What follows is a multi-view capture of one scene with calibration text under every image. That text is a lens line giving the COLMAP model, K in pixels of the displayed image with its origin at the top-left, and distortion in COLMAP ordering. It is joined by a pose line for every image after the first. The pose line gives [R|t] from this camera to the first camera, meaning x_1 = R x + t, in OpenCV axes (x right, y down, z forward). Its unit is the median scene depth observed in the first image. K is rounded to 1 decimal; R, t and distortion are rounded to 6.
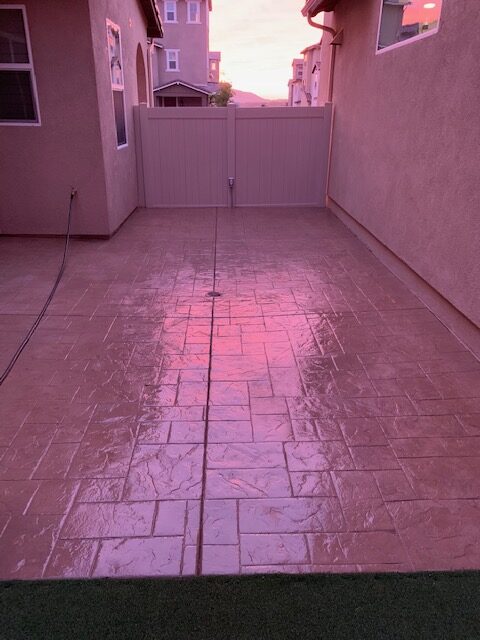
lens RADIAL K [[495.8, 0, 240.0], [0, 495.8, 320.0], [0, 0, 1]] dist [0.060999, -0.101396]
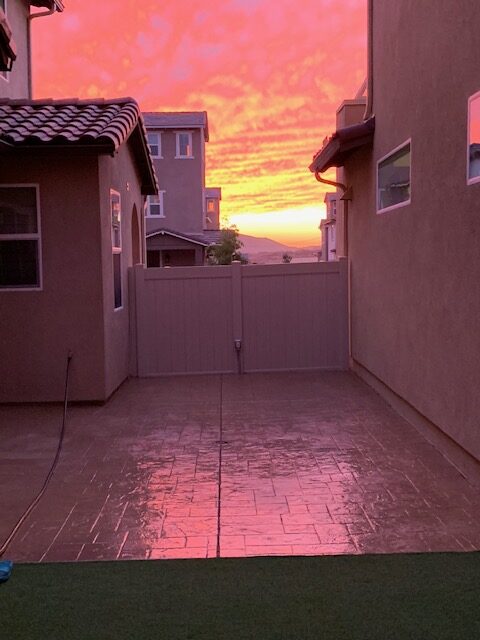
lens RADIAL K [[816.1, 0, 239.1], [0, 816.1, 302.2], [0, 0, 1]] dist [0.267504, -1.040853]
pose [[0.999422, -0.029795, -0.016392, 0.017888], [0.022358, 0.938905, -0.343448, 0.253878], [0.025623, 0.342883, 0.939029, -0.641114]]
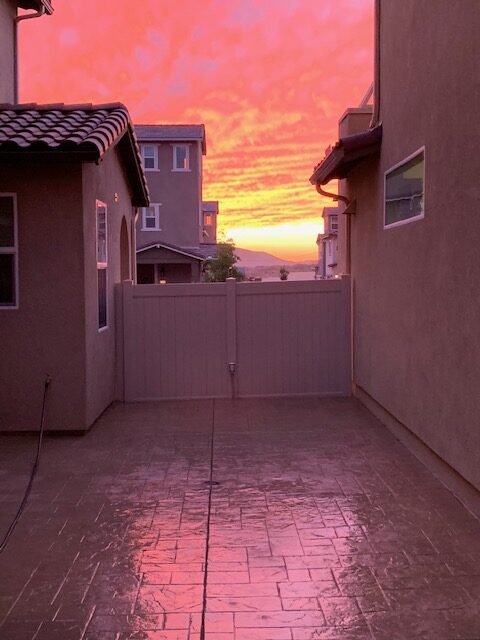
lens RADIAL K [[816.1, 0, 239.1], [0, 816.1, 302.2], [0, 0, 1]] dist [0.267504, -1.040853]
pose [[0.999709, -0.021129, -0.011656, 0.020573], [0.015536, 0.933170, -0.359100, 0.178606], [0.018464, 0.358815, 0.933226, -0.487447]]
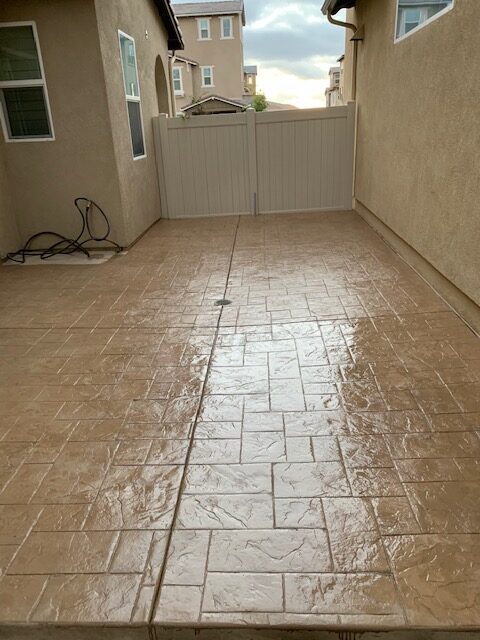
lens RADIAL K [[495.0, 0, 236.5], [0, 495.0, 320.9], [0, 0, 1]] dist [0.059491, -0.080130]
pose [[0.995368, -0.024536, -0.092959, 0.061503], [0.022553, 0.999496, -0.022323, 0.005118], [0.093460, 0.020123, 0.995420, 0.056915]]
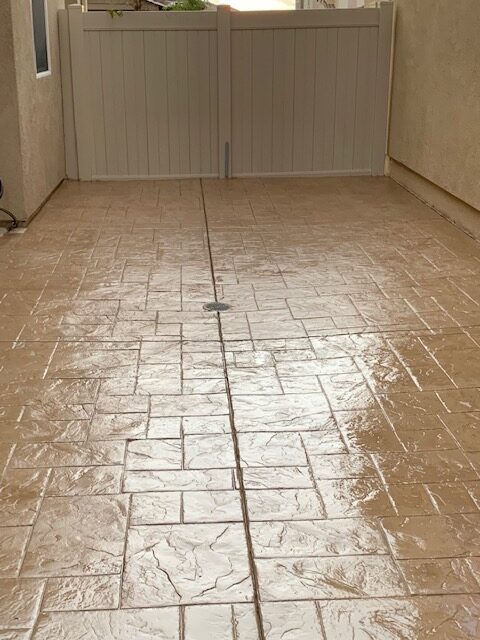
lens RADIAL K [[879.1, 0, 240.0], [0, 879.1, 320.0], [0, 0, 1]] dist [0.065003, -0.014275]
pose [[0.999506, -0.018046, 0.025712, -0.054665], [0.020215, 0.996025, -0.086745, 0.055357], [-0.024044, 0.087222, 0.995899, -0.032459]]
